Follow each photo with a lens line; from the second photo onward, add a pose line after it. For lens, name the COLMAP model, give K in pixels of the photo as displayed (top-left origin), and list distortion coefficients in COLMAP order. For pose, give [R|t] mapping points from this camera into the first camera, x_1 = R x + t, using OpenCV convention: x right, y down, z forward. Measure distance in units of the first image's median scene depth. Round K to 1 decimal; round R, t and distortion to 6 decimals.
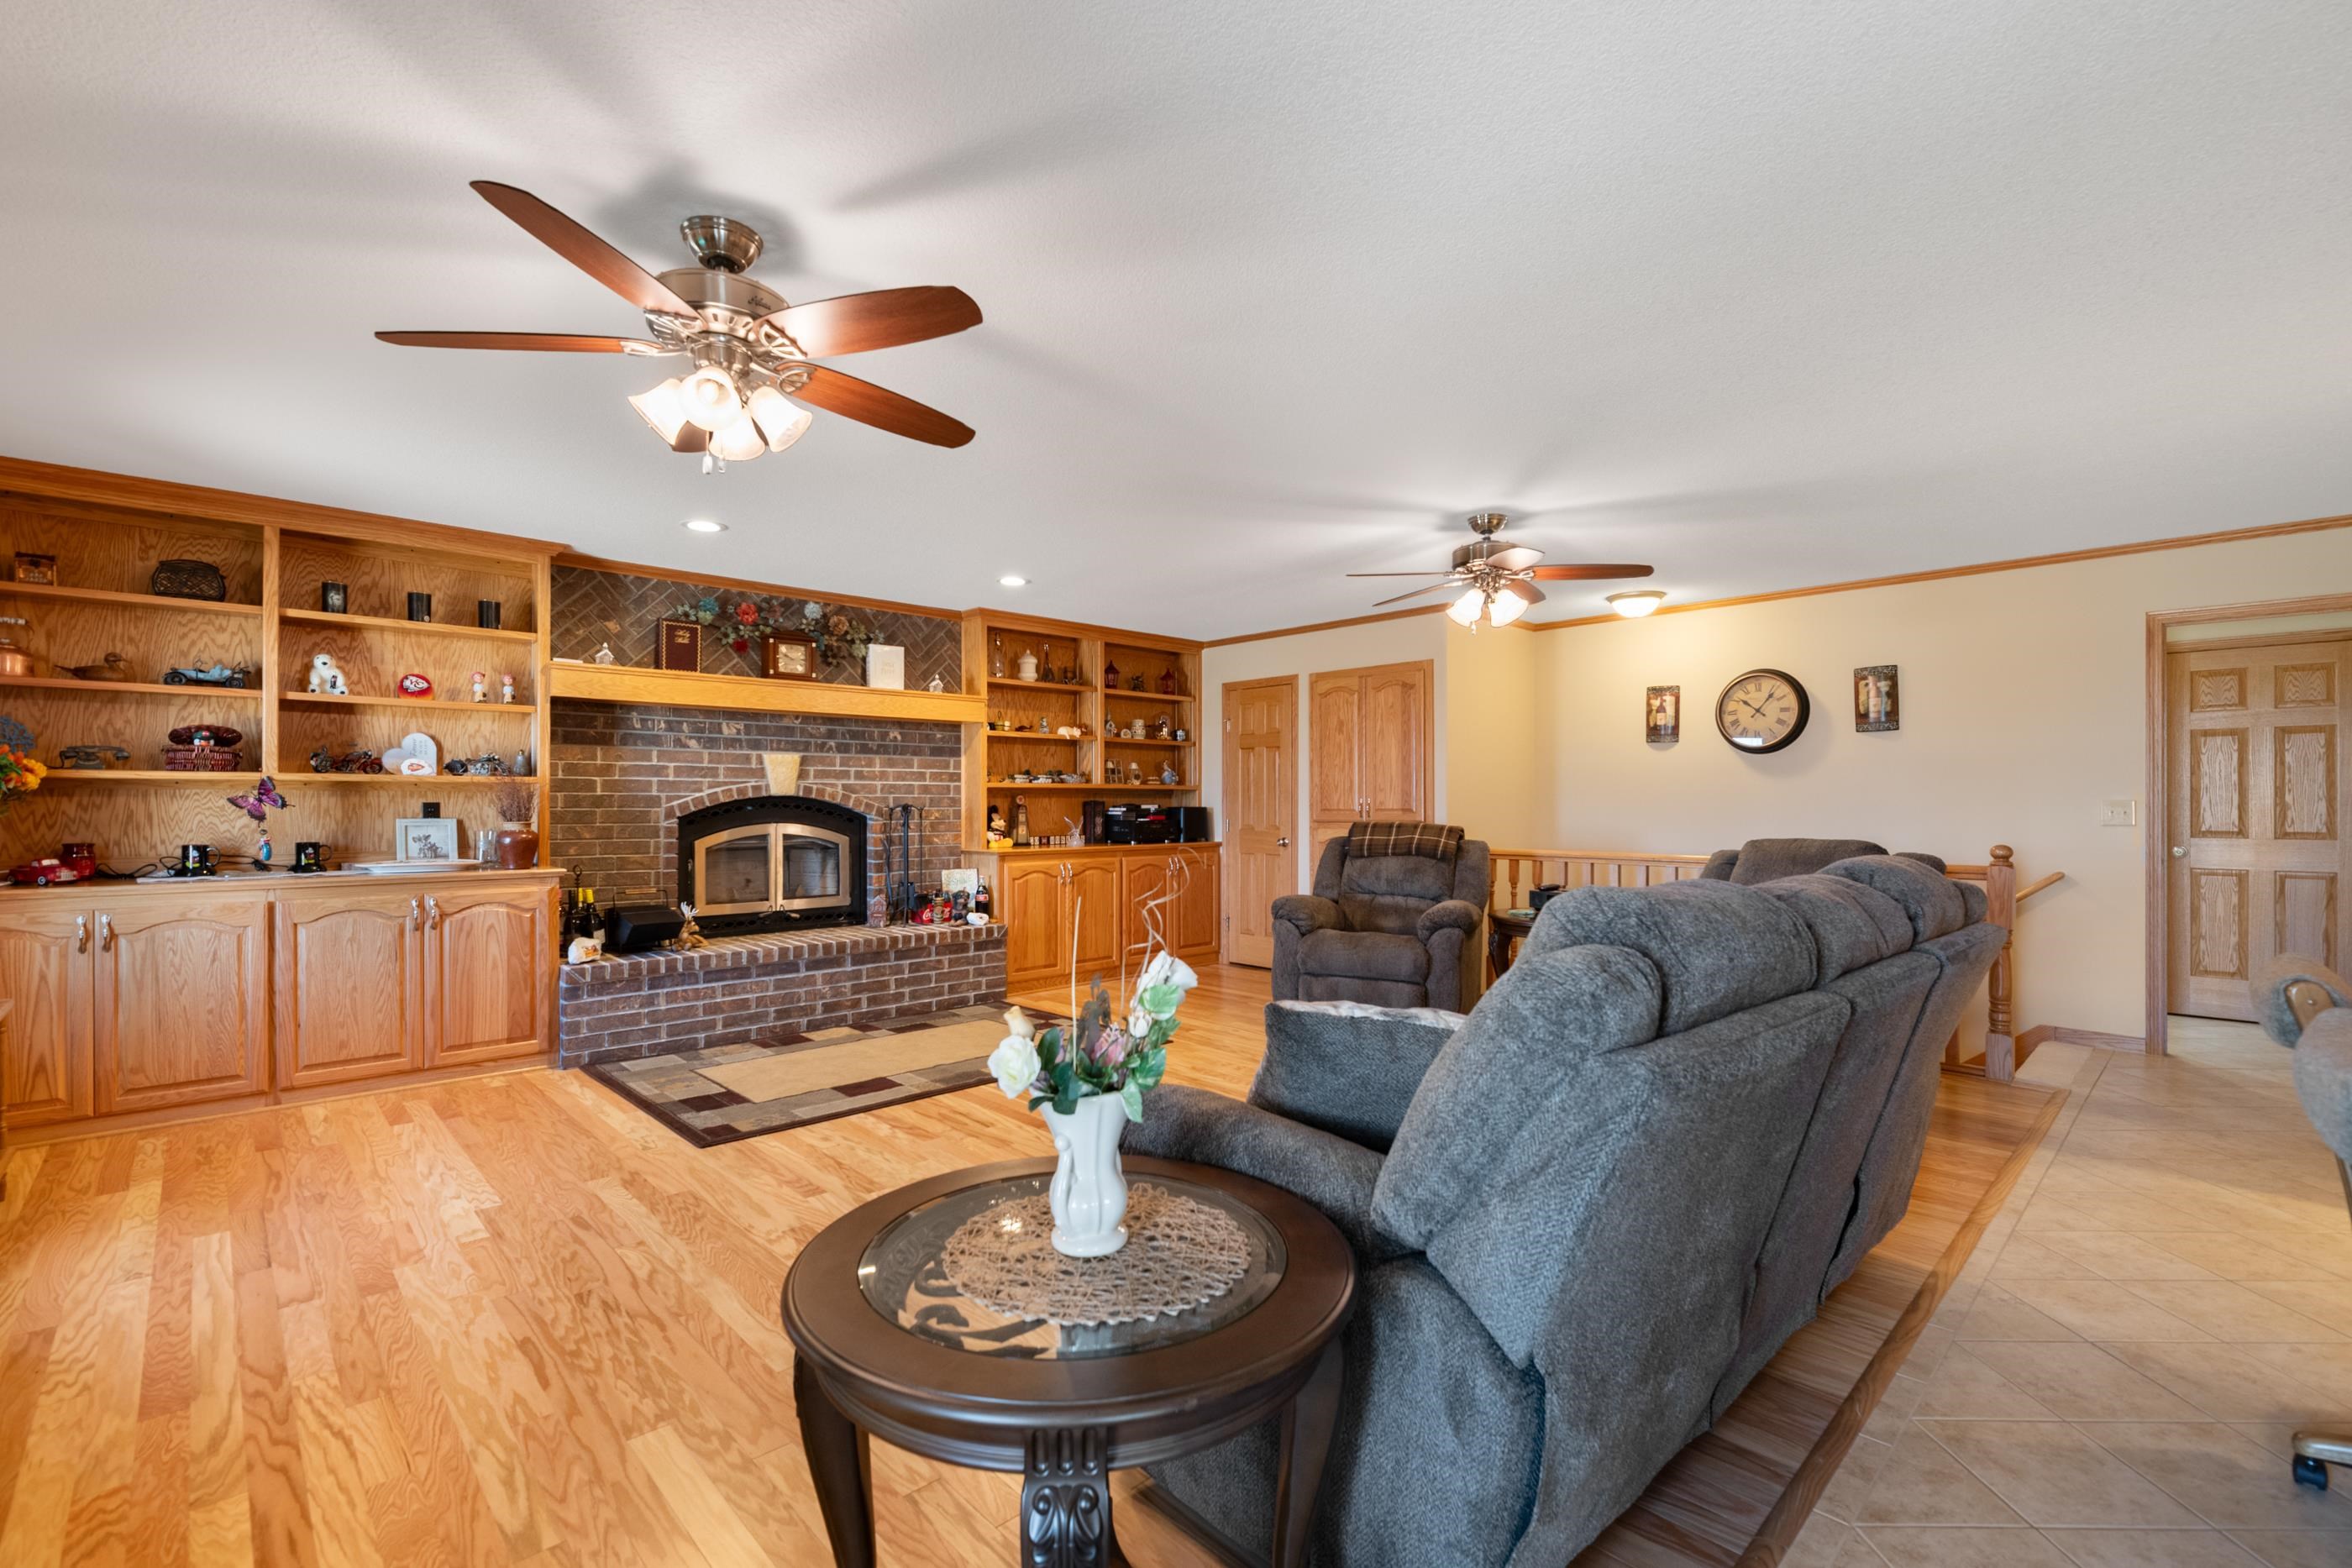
lens RADIAL K [[1011.0, 0, 1160.8], [0, 1011.0, 806.9], [0, 0, 1]] dist [-0.002317, -0.001431]
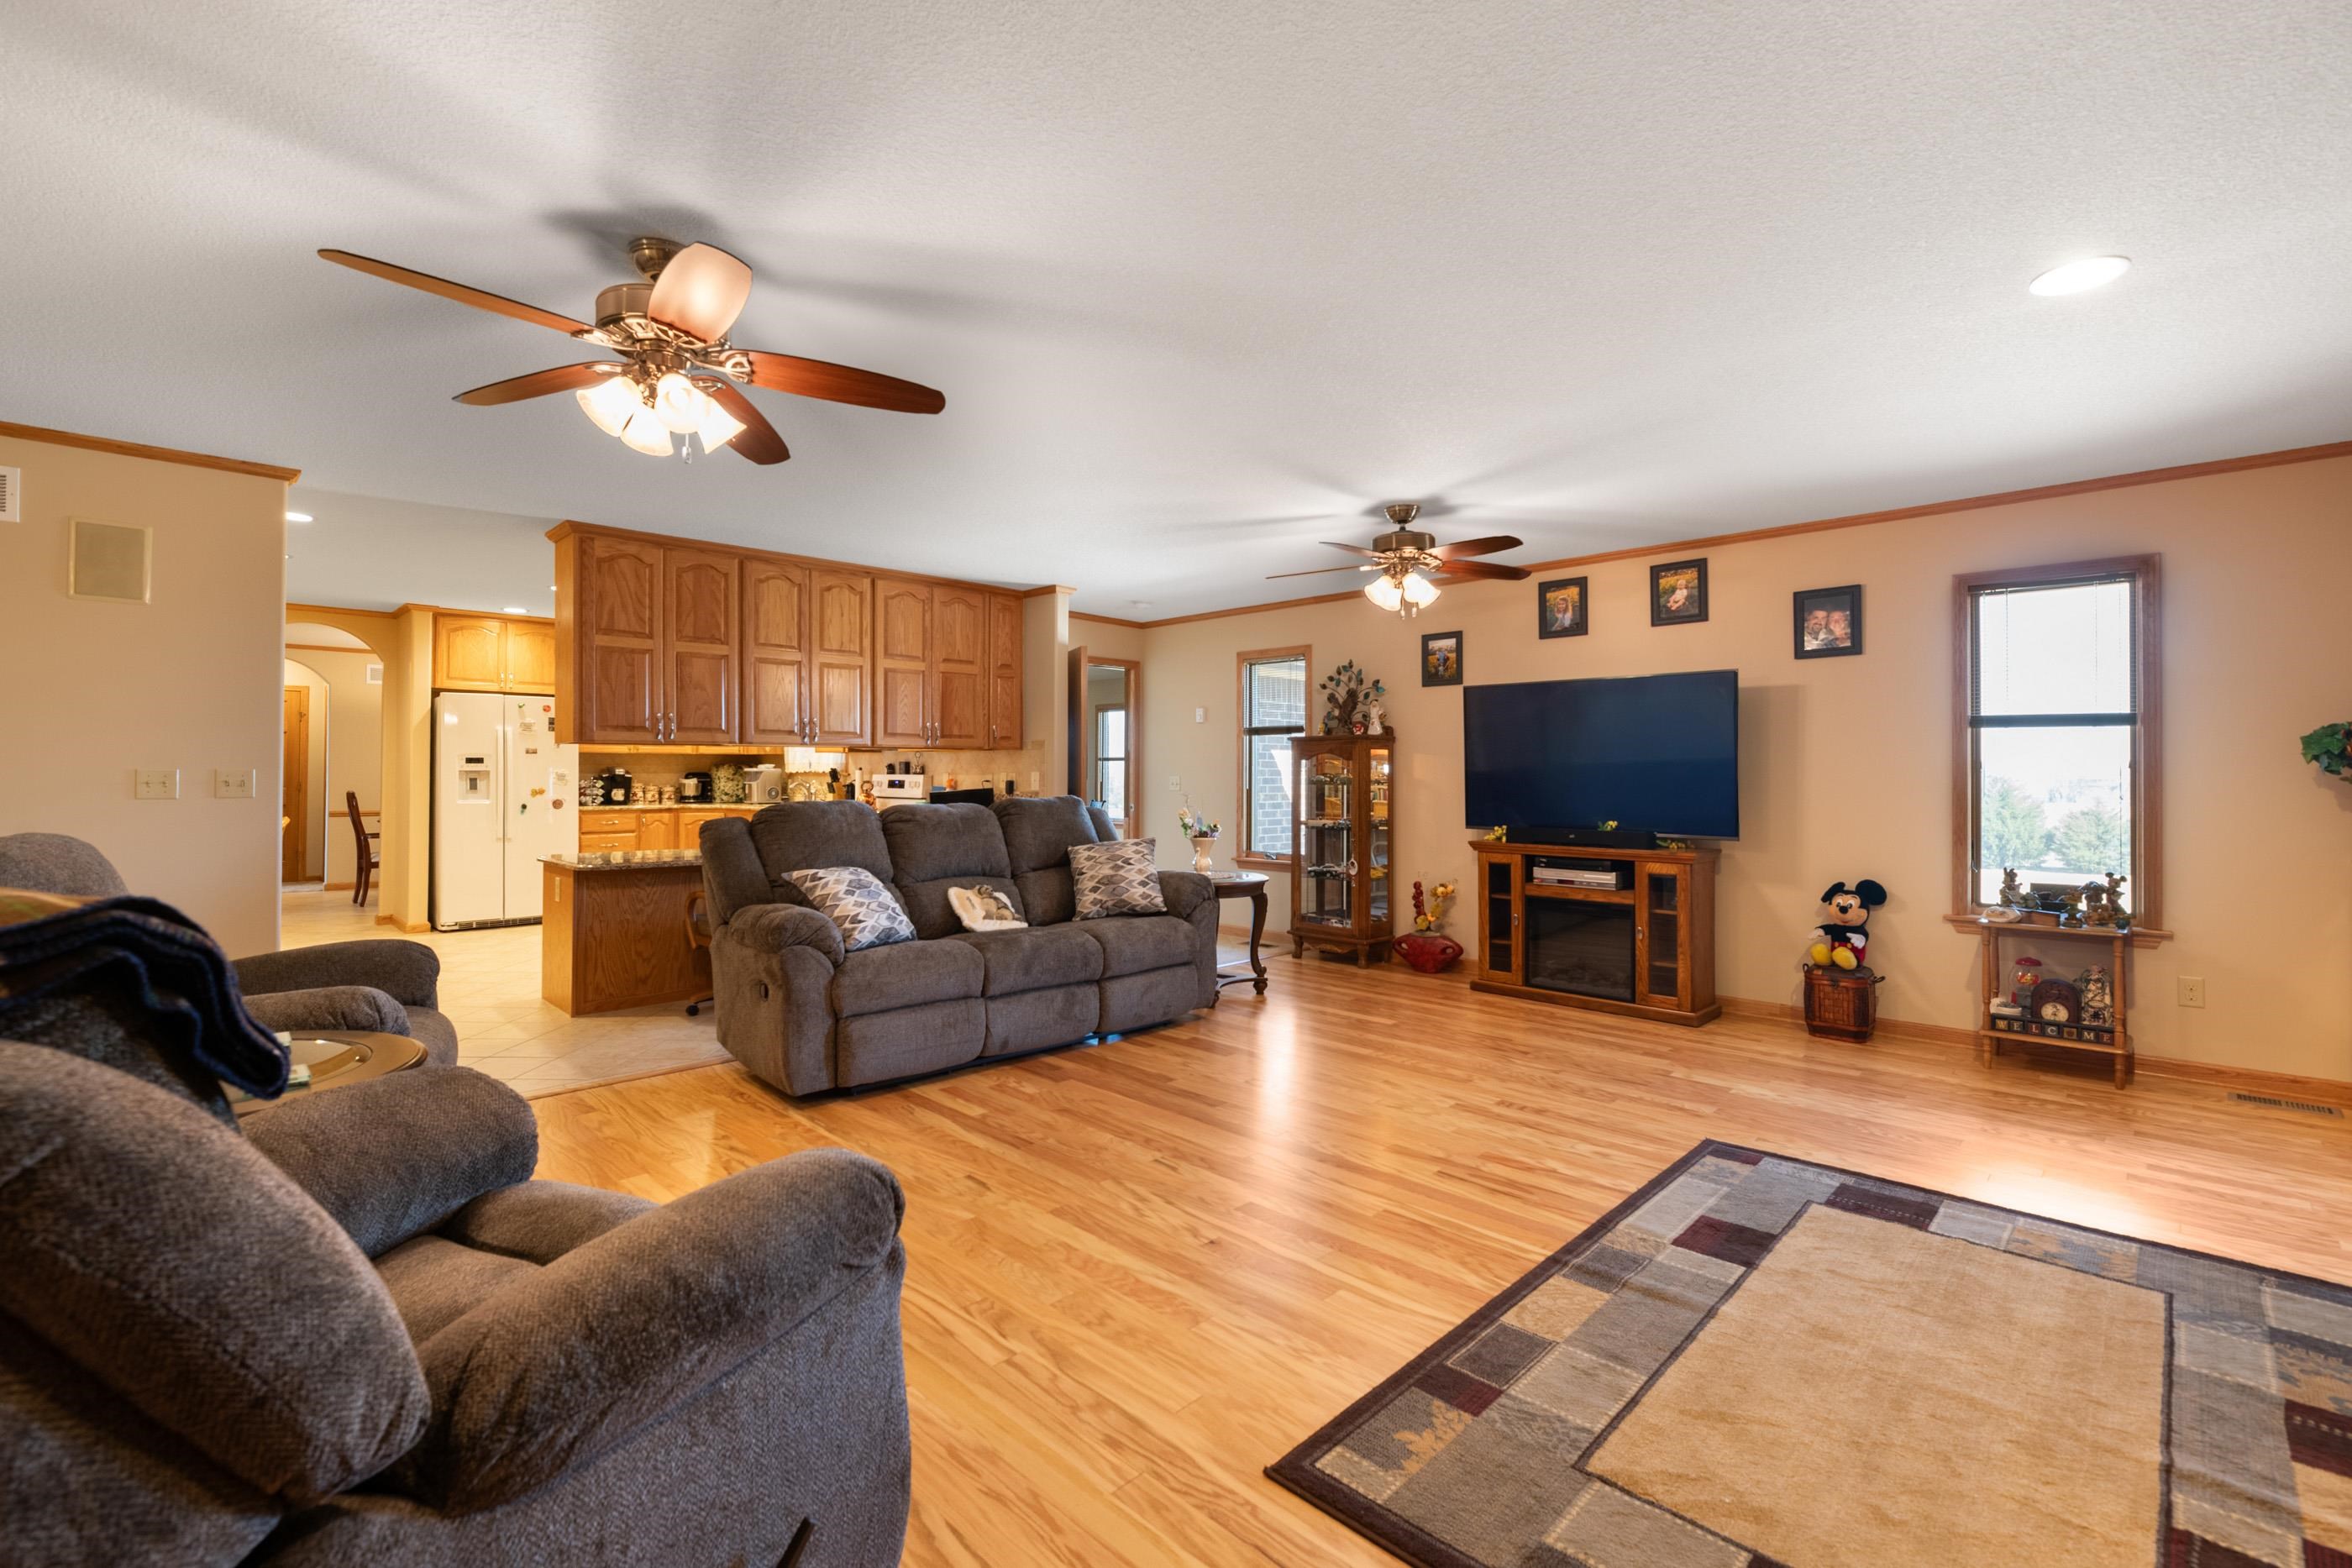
lens RADIAL K [[1011.0, 0, 1159.5], [0, 1011.0, 763.9], [0, 0, 1]] dist [-0.002317, -0.001431]
pose [[-0.999303, -0.003682, -0.037149, 0.060102], [-0.003433, 0.999971, -0.006754, -0.003825], [0.037172, -0.006621, -0.999287, 1.260643]]
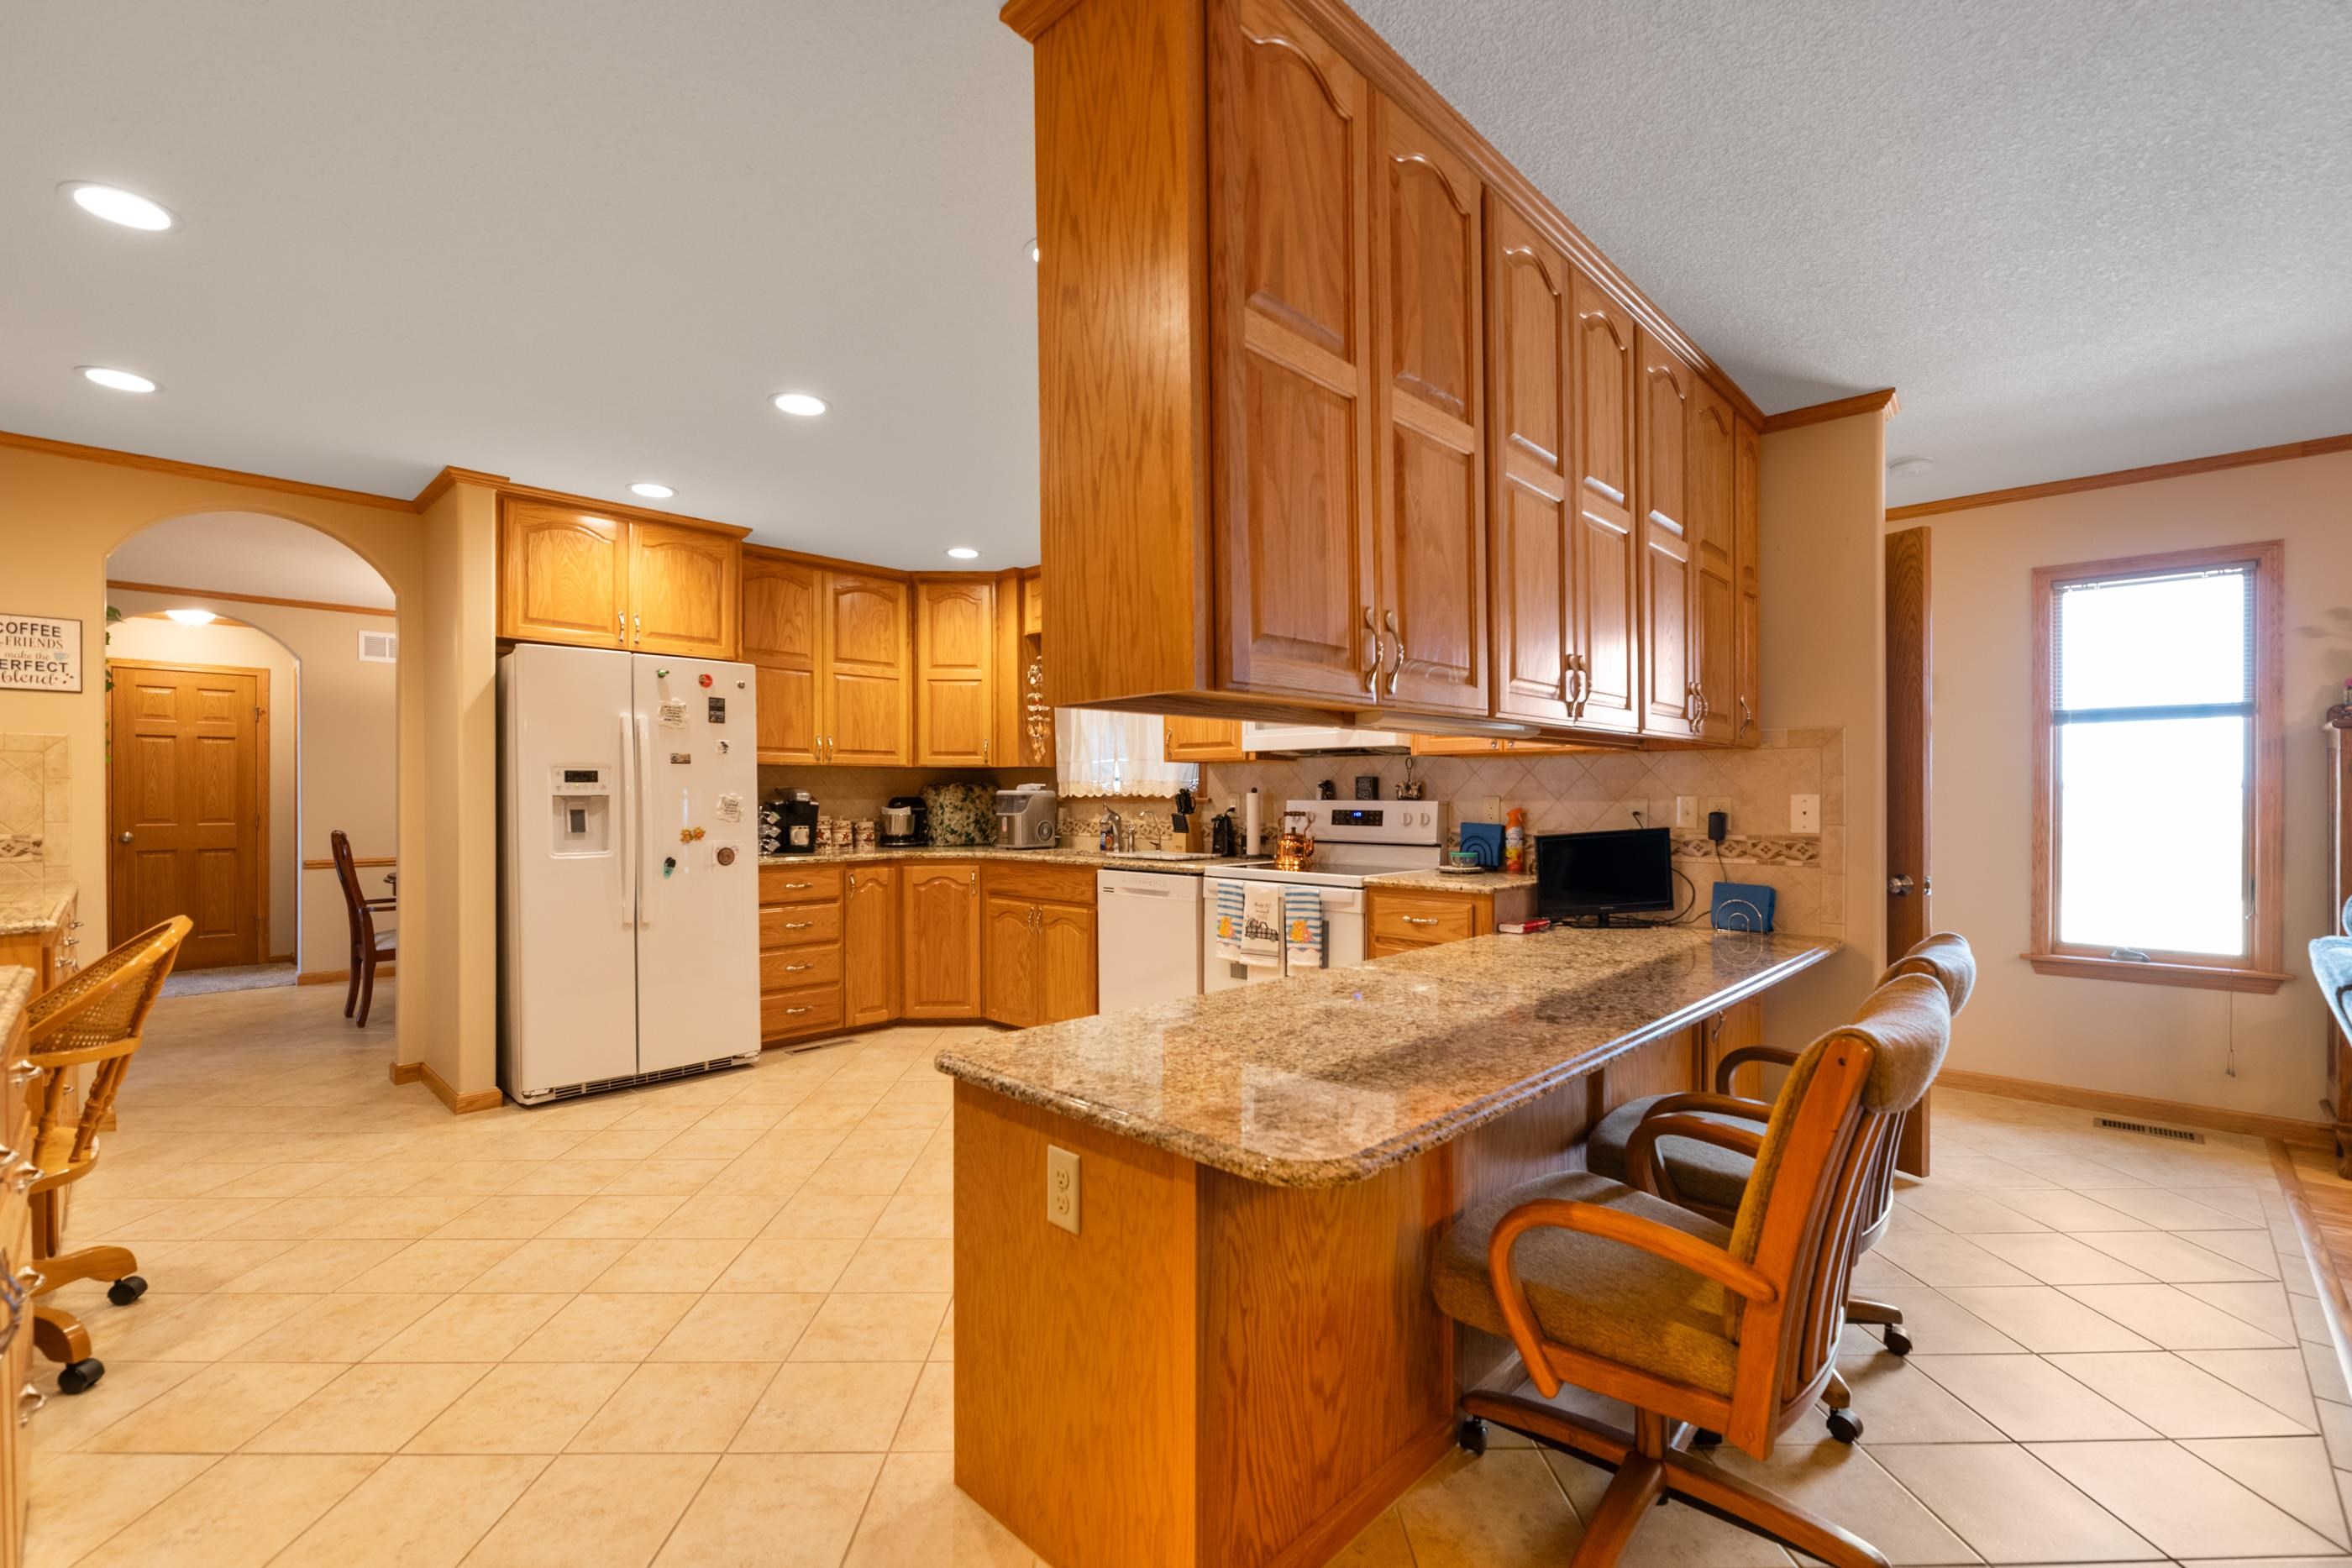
lens RADIAL K [[1011.0, 0, 1171.1], [0, 1011.0, 801.7], [0, 0, 1]] dist [-0.002317, -0.001431]
pose [[-0.998404, 0.000438, -0.056474, 0.577267], [-0.000059, 0.999961, 0.008793, -0.002857], [0.056476, 0.008782, -0.998365, 0.573973]]
